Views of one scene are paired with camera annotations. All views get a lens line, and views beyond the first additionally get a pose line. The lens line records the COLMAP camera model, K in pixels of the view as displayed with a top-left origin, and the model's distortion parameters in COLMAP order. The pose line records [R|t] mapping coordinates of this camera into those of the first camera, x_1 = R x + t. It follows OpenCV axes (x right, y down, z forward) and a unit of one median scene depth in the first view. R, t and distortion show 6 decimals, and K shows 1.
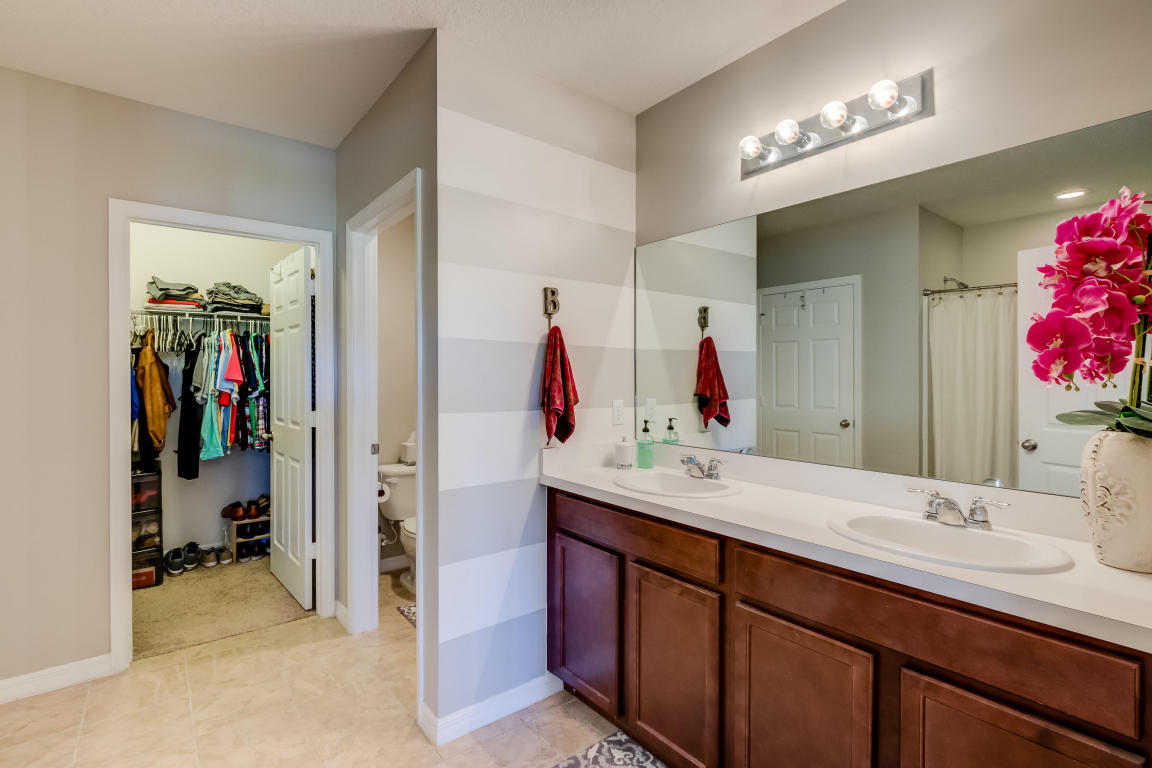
lens RADIAL K [[536.7, 0, 564.1], [0, 536.7, 384.0], [0, 0, 1]] dist [-0.001947, 0.000458]
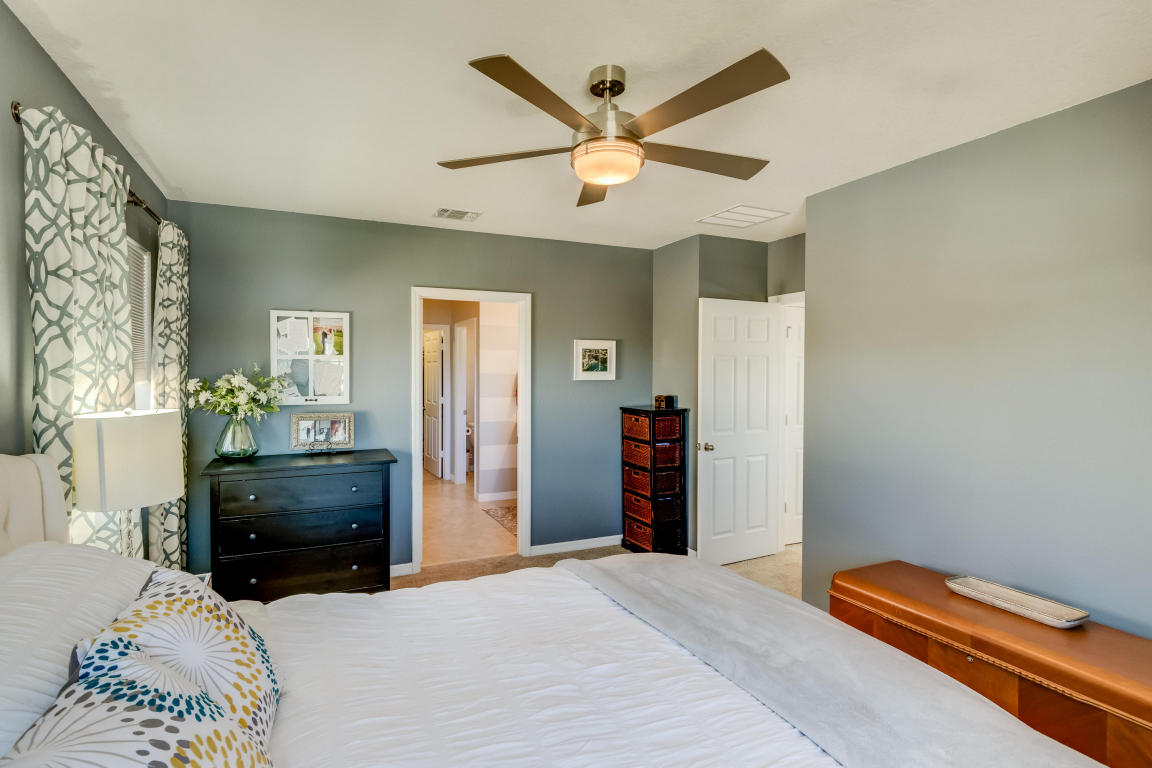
lens RADIAL K [[536.7, 0, 574.5], [0, 536.7, 382.5], [0, 0, 1]] dist [-0.001947, 0.000458]
pose [[0.980207, 0.001455, -0.197970, 0.781878], [-0.001419, 0.999999, 0.000322, -0.027130], [0.197971, -0.000034, 0.980208, -1.647016]]
